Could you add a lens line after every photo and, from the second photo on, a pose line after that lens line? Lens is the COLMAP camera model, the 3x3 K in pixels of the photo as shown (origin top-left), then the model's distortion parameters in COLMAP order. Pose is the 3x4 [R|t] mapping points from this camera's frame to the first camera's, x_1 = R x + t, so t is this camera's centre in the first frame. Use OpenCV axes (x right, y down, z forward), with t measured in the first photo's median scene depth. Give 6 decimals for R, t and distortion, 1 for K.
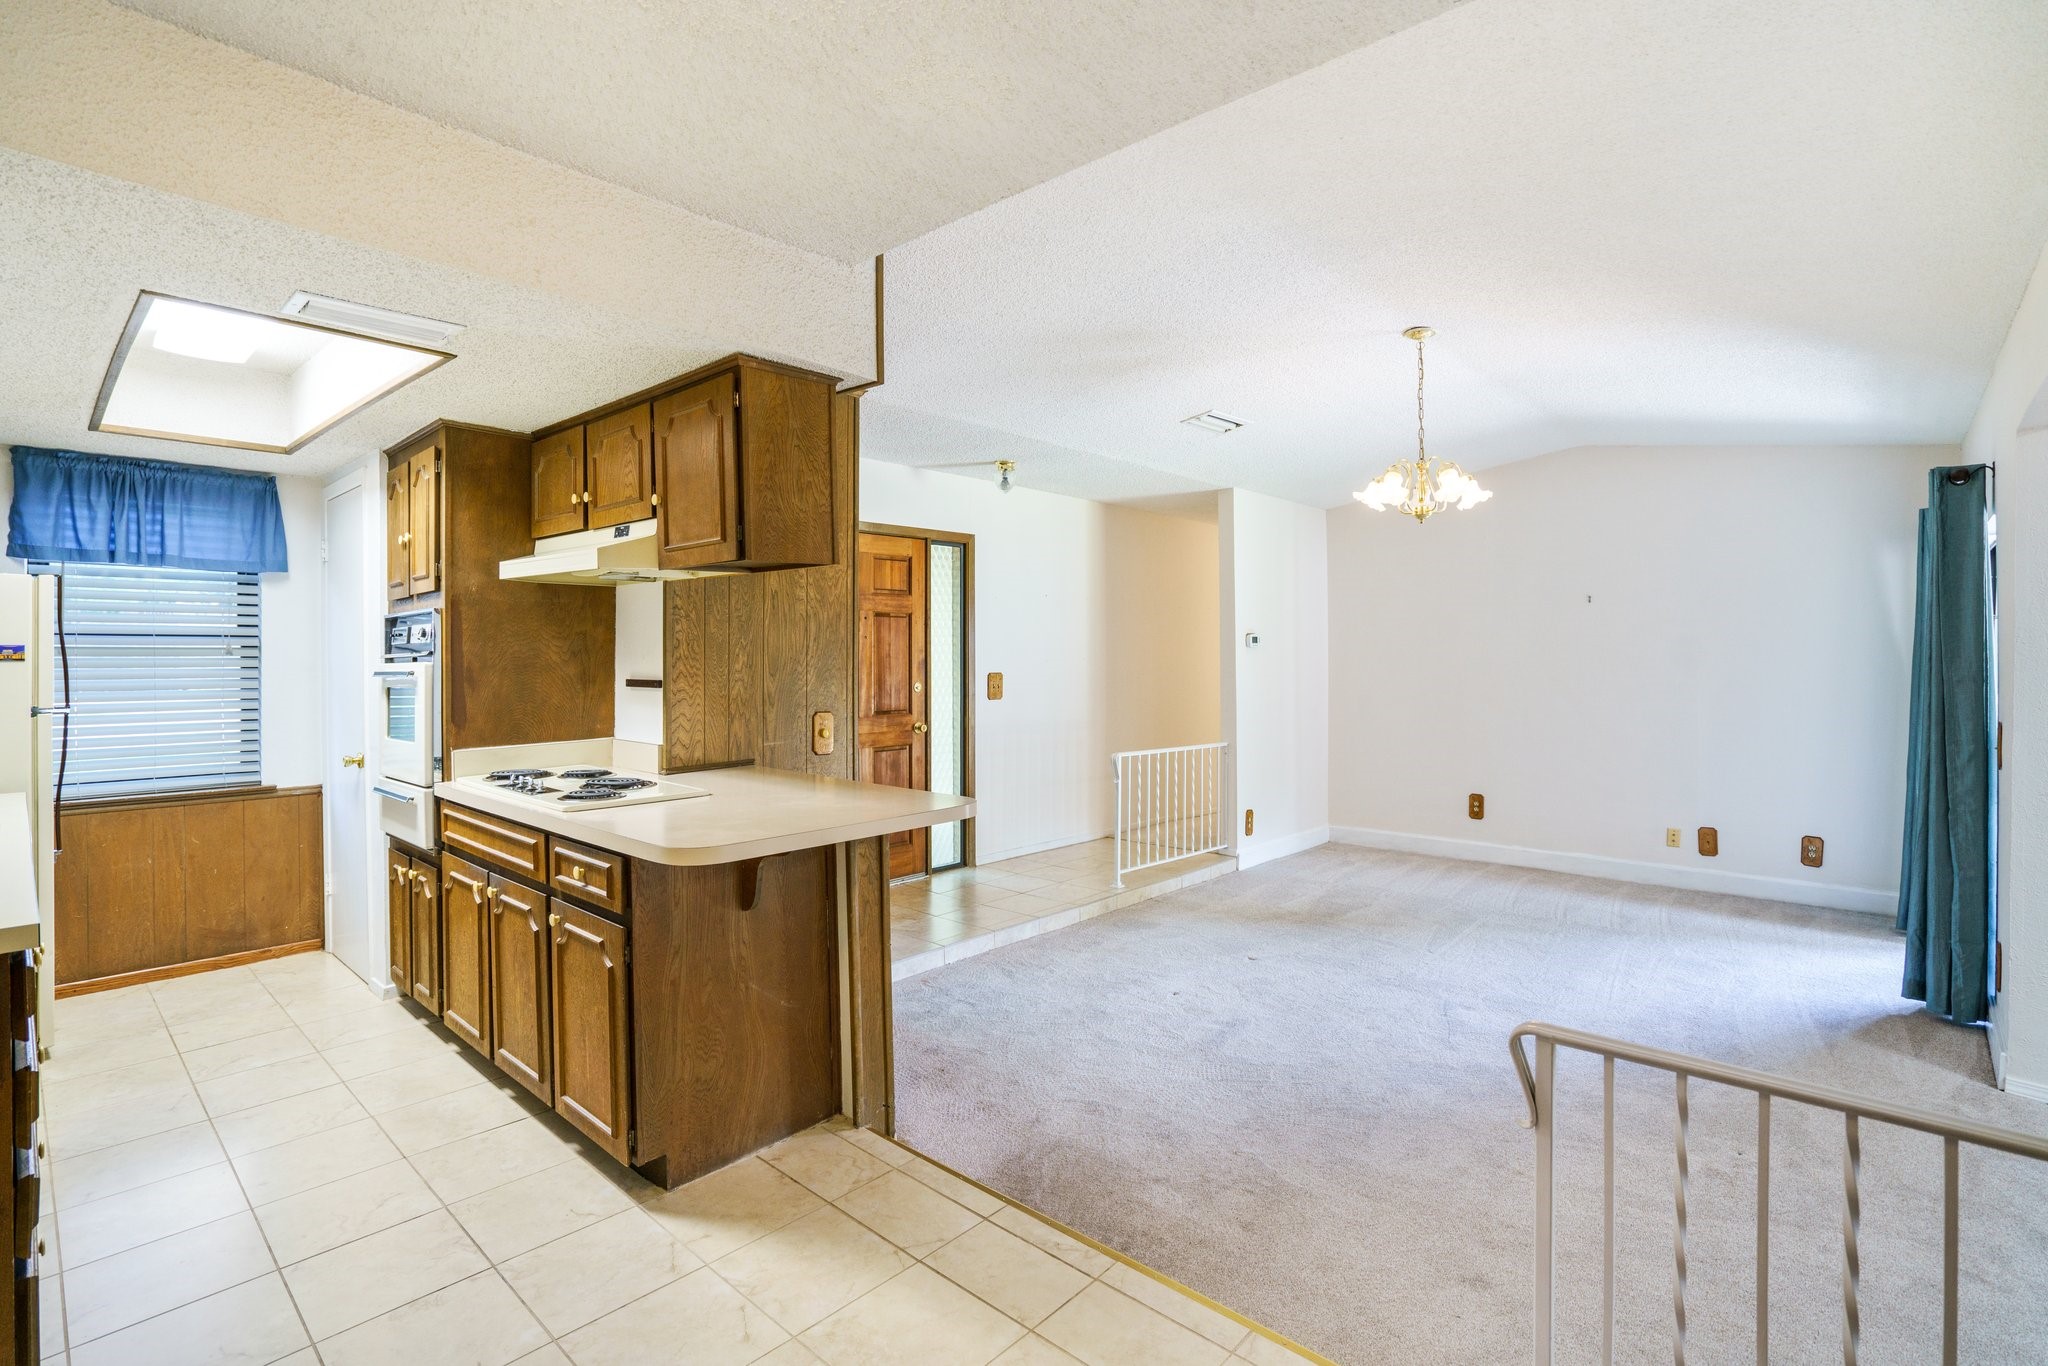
lens RADIAL K [[924.4, 0, 1024.0], [0, 924.4, 683.0], [0, 0, 1]] dist [0.000151, 0.000228]
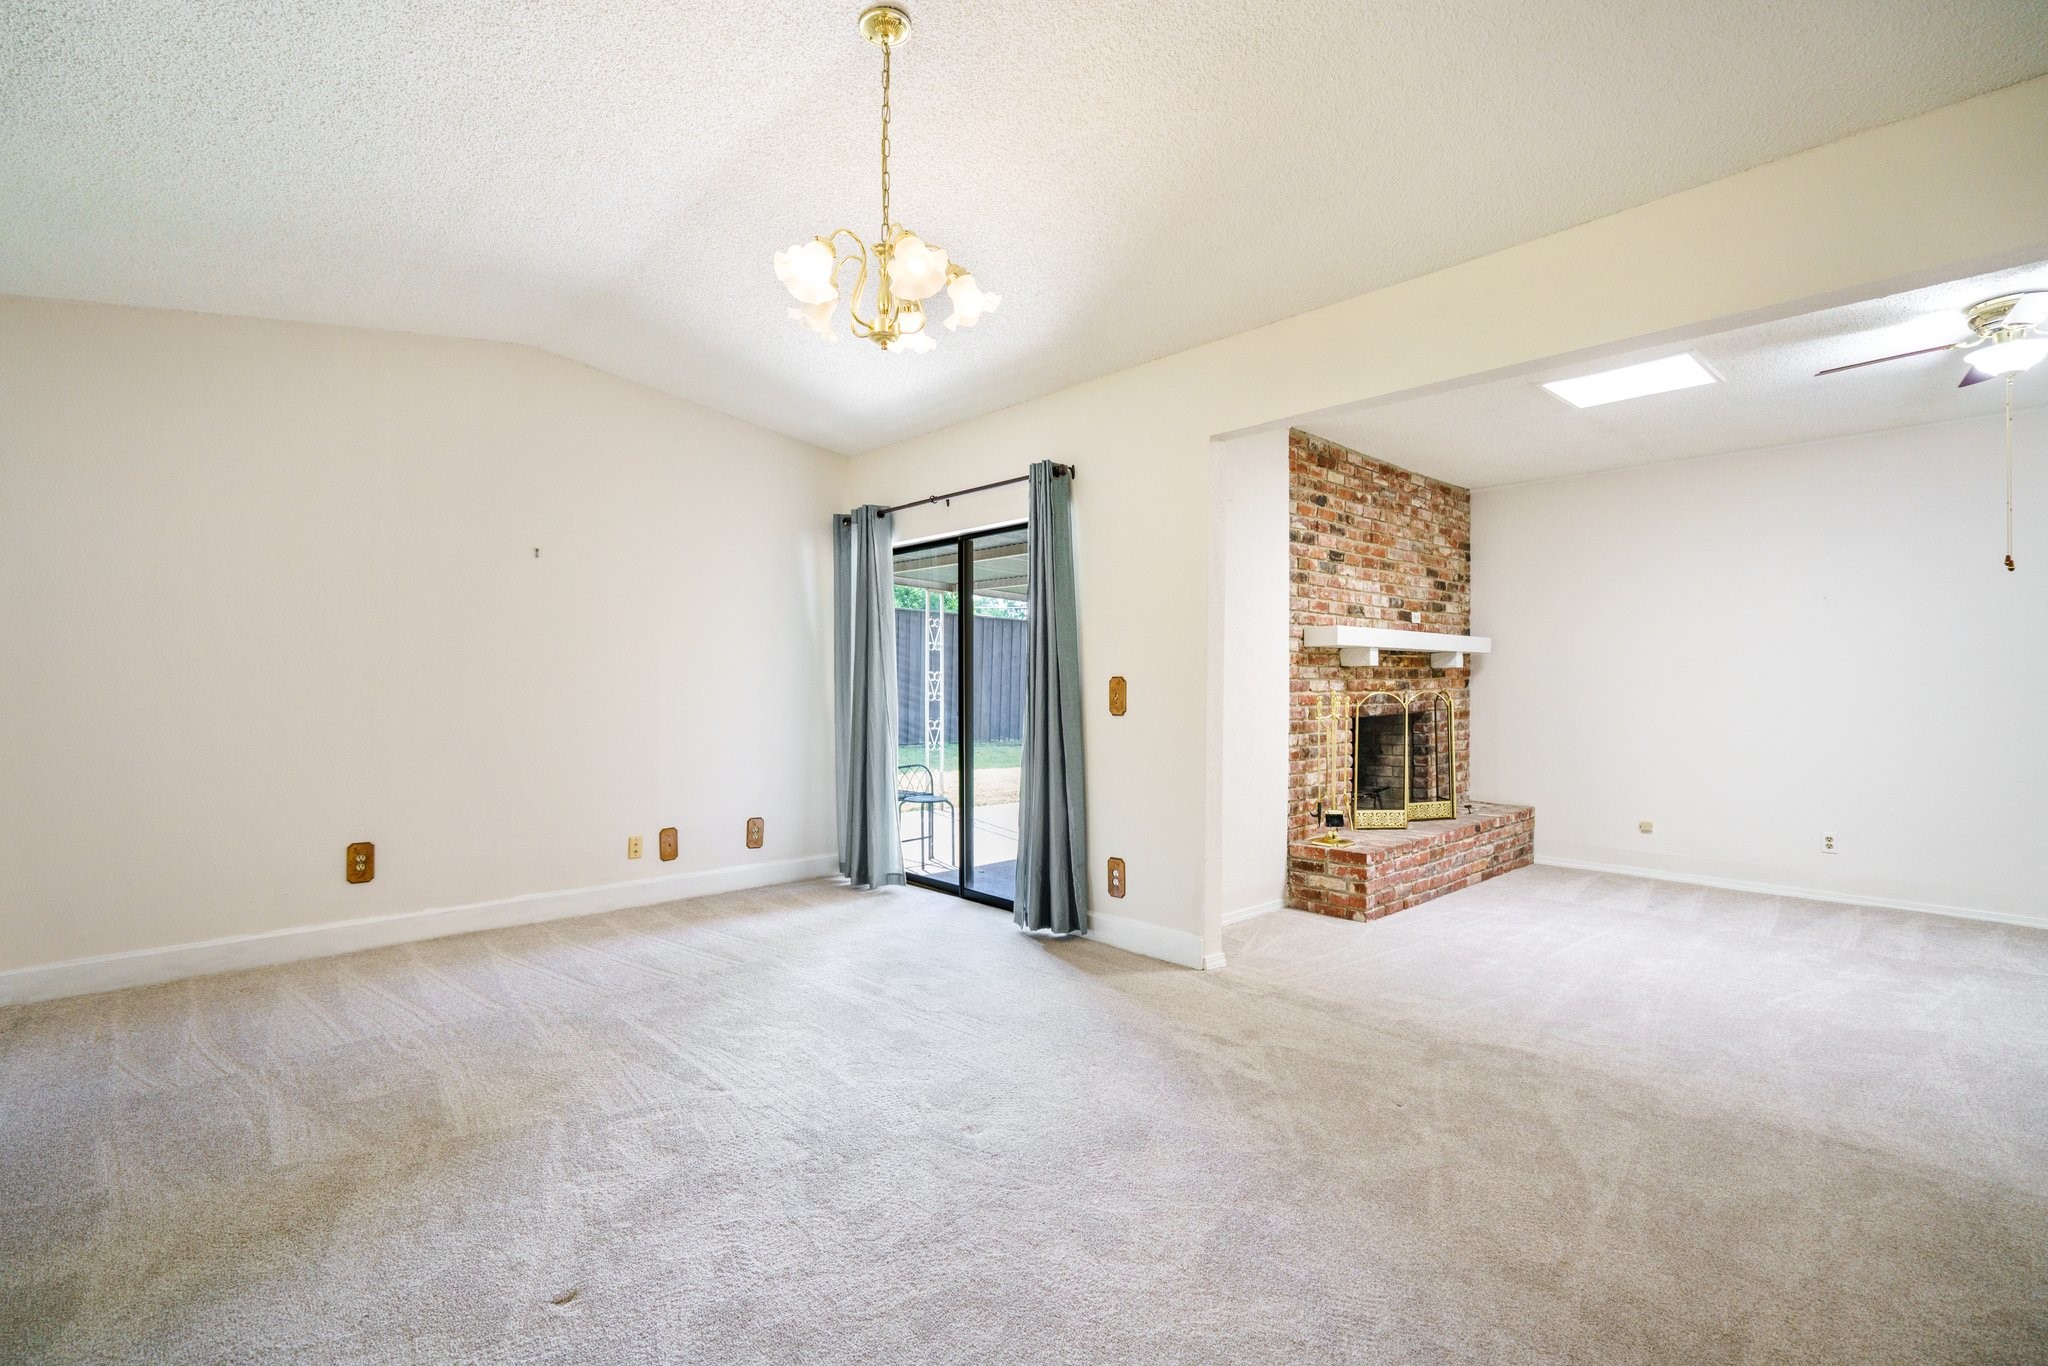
lens RADIAL K [[924.4, 0, 1024.0], [0, 924.4, 683.0], [0, 0, 1]] dist [0.000151, 0.000228]
pose [[0.108006, -0.000458, 0.994150, -0.105303], [0.023381, 0.999724, -0.002079, 0.029396], [-0.993875, 0.023469, 0.107987, 0.600146]]
